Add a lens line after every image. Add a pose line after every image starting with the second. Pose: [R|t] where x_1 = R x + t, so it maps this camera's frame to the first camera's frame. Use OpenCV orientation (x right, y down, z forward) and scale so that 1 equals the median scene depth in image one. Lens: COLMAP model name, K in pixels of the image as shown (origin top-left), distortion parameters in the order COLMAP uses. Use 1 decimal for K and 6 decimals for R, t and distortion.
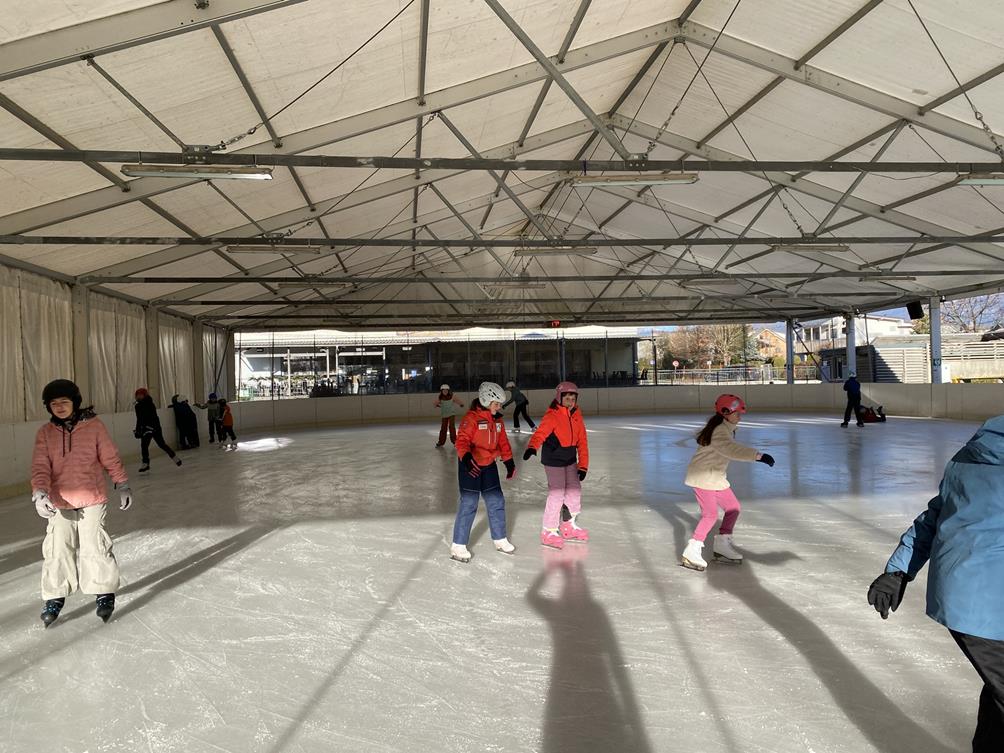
lens RADIAL K [[765.6, 0, 519.4], [0, 765.6, 375.5], [0, 0, 1]] dist [0.012981, 0.000225]
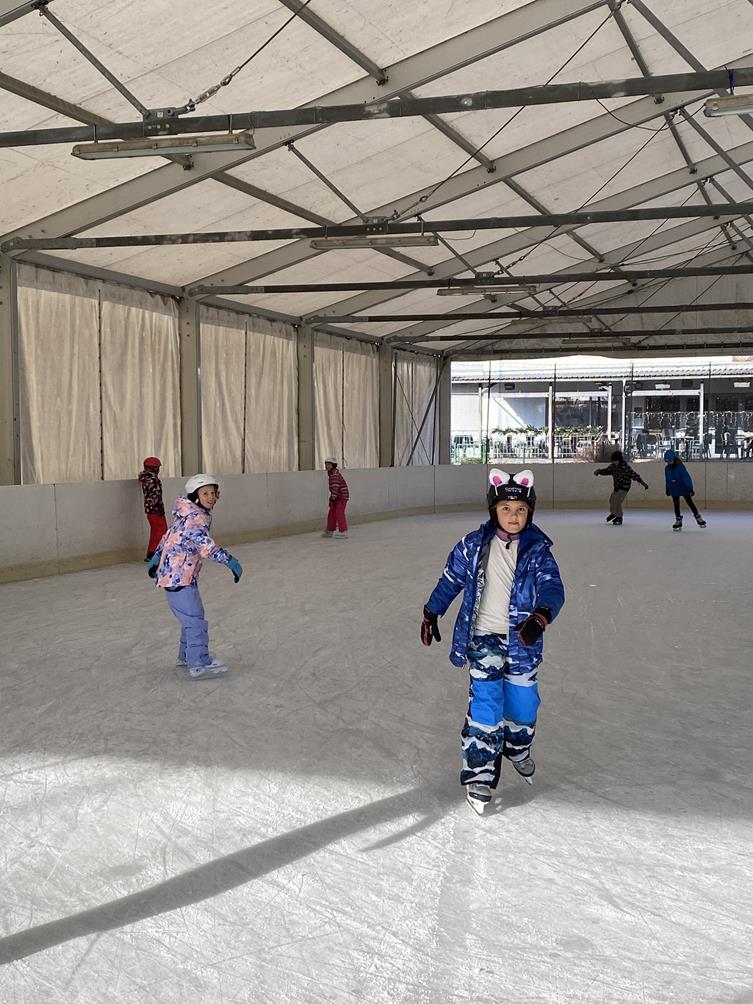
lens RADIAL K [[1247.1, 0, 398.3], [0, 1247.1, 504.2], [0, 0, 1]] dist [0.226665, -0.695091]
pose [[0.895828, 0.046934, -0.441916, 0.158268], [-0.019769, 0.997632, 0.065879, -0.006030], [0.443961, -0.050280, 0.894634, 0.007235]]
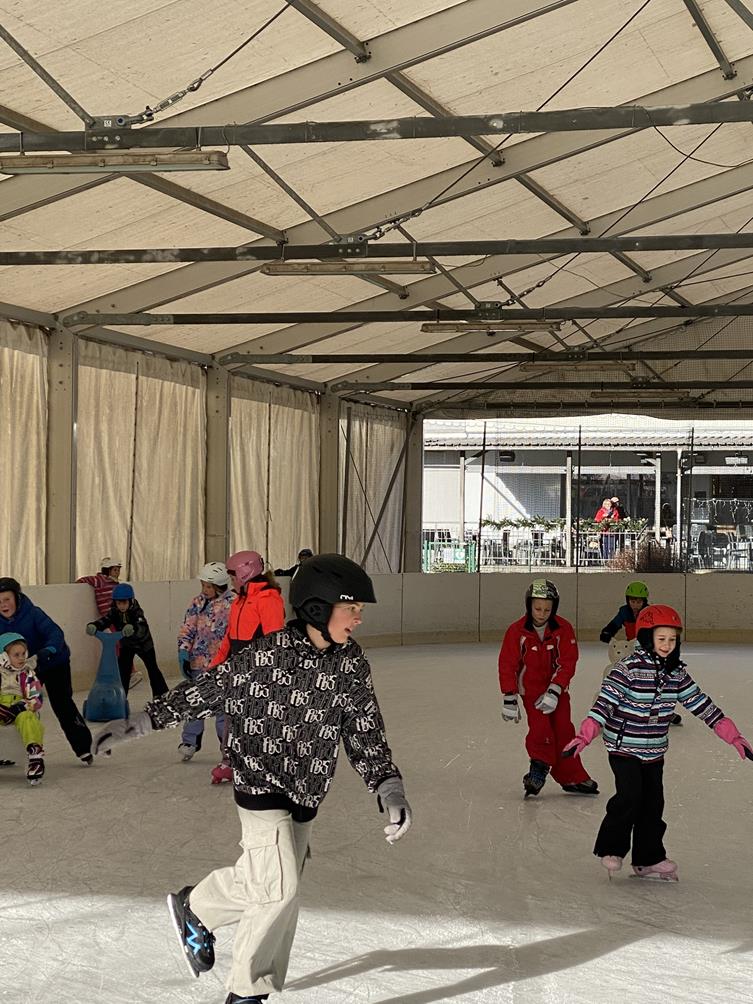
lens RADIAL K [[2003.0, 0, 409.7], [0, 2003.0, 483.4], [0, 0, 1]] dist [0.129599, 0.385548]
pose [[0.914720, 0.023734, -0.403391, 0.196047], [-0.031691, 0.999412, -0.013061, -0.006391], [0.402844, 0.024731, 0.914934, -0.138297]]
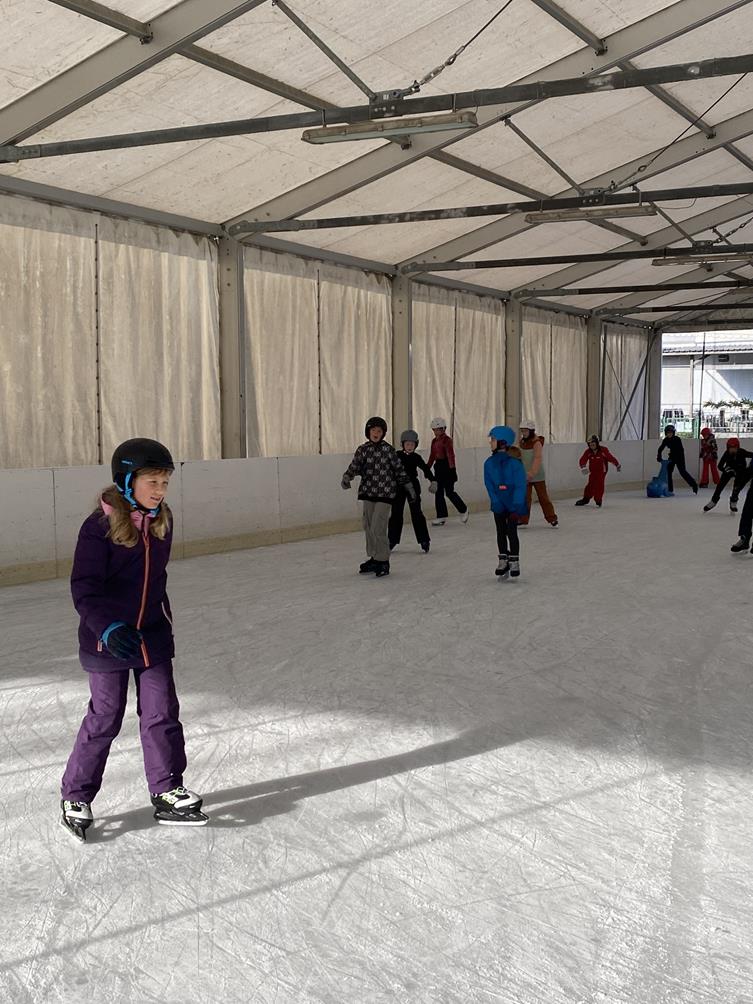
lens RADIAL K [[1247.1, 0, 398.3], [0, 1247.1, 504.2], [0, 0, 1]] dist [0.226665, -0.695091]
pose [[0.813349, 0.064536, -0.578186, 0.157347], [-0.016117, 0.995946, 0.088493, -0.005556], [0.581553, -0.062657, 0.811092, -0.004826]]
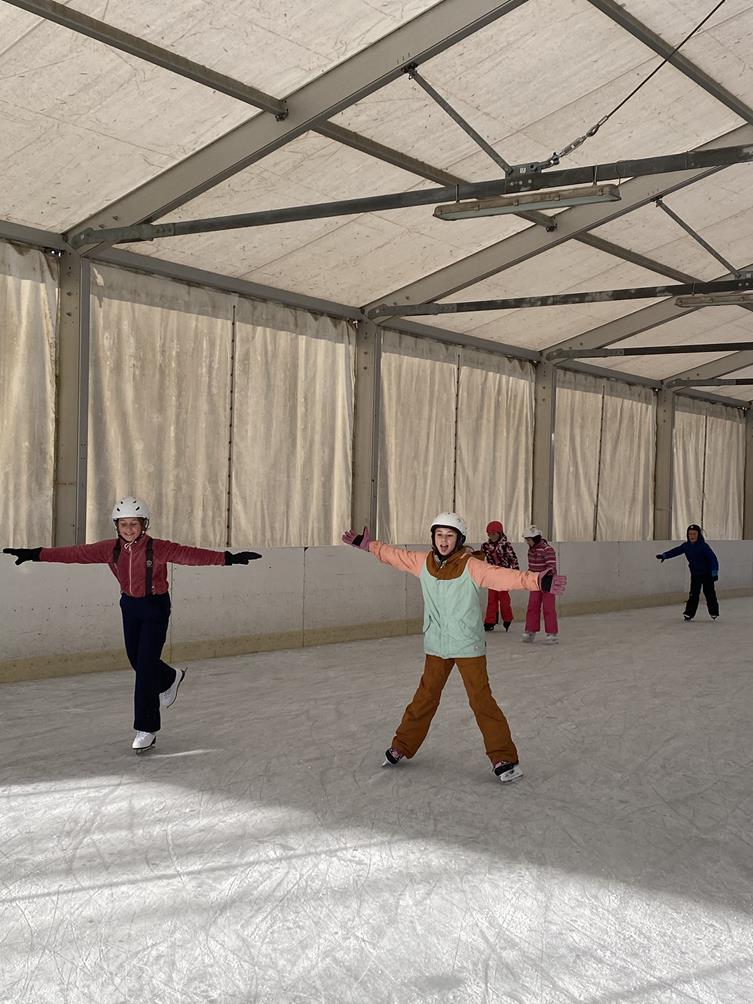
lens RADIAL K [[1253.6, 0, 391.7], [0, 1253.6, 505.3], [0, 0, 1]] dist [0.224636, -0.691448]
pose [[0.734122, 0.046971, -0.677391, 0.143277], [-0.042849, 0.998821, 0.022821, -0.004864], [0.677665, 0.012272, 0.735269, 0.033339]]
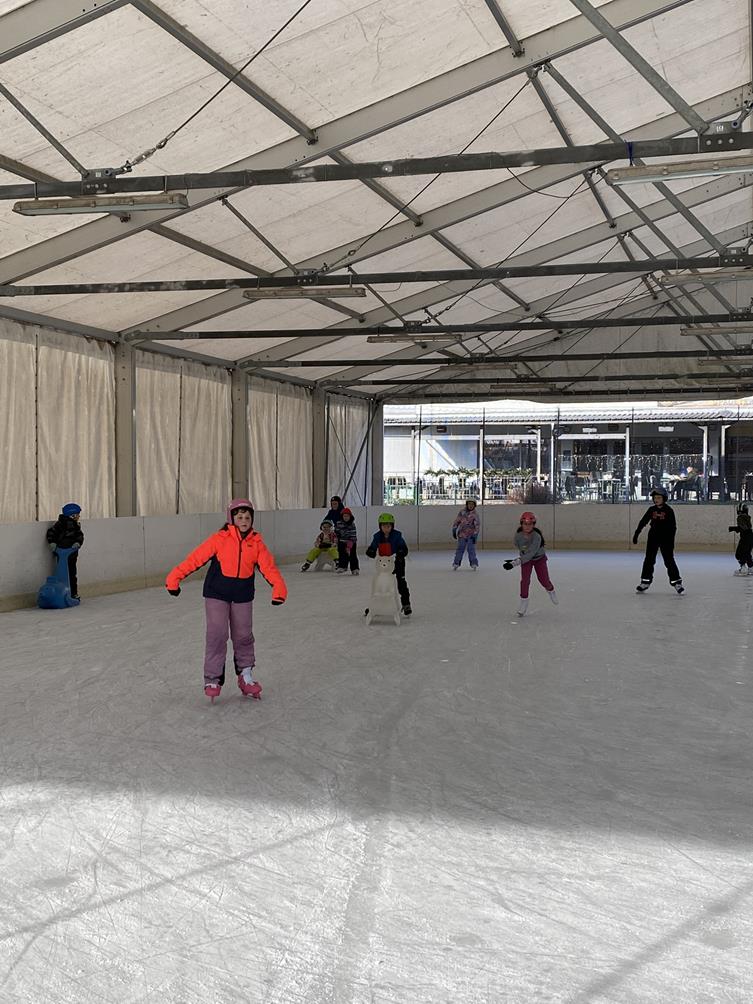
lens RADIAL K [[1241.4, 0, 380.1], [0, 1241.4, 499.0], [0, 0, 1]] dist [0.213663, -0.672498]
pose [[0.911489, 0.033030, -0.409997, 0.174258], [-0.023401, 0.999320, 0.028483, -0.007617], [0.410659, -0.016368, 0.911642, -0.014034]]
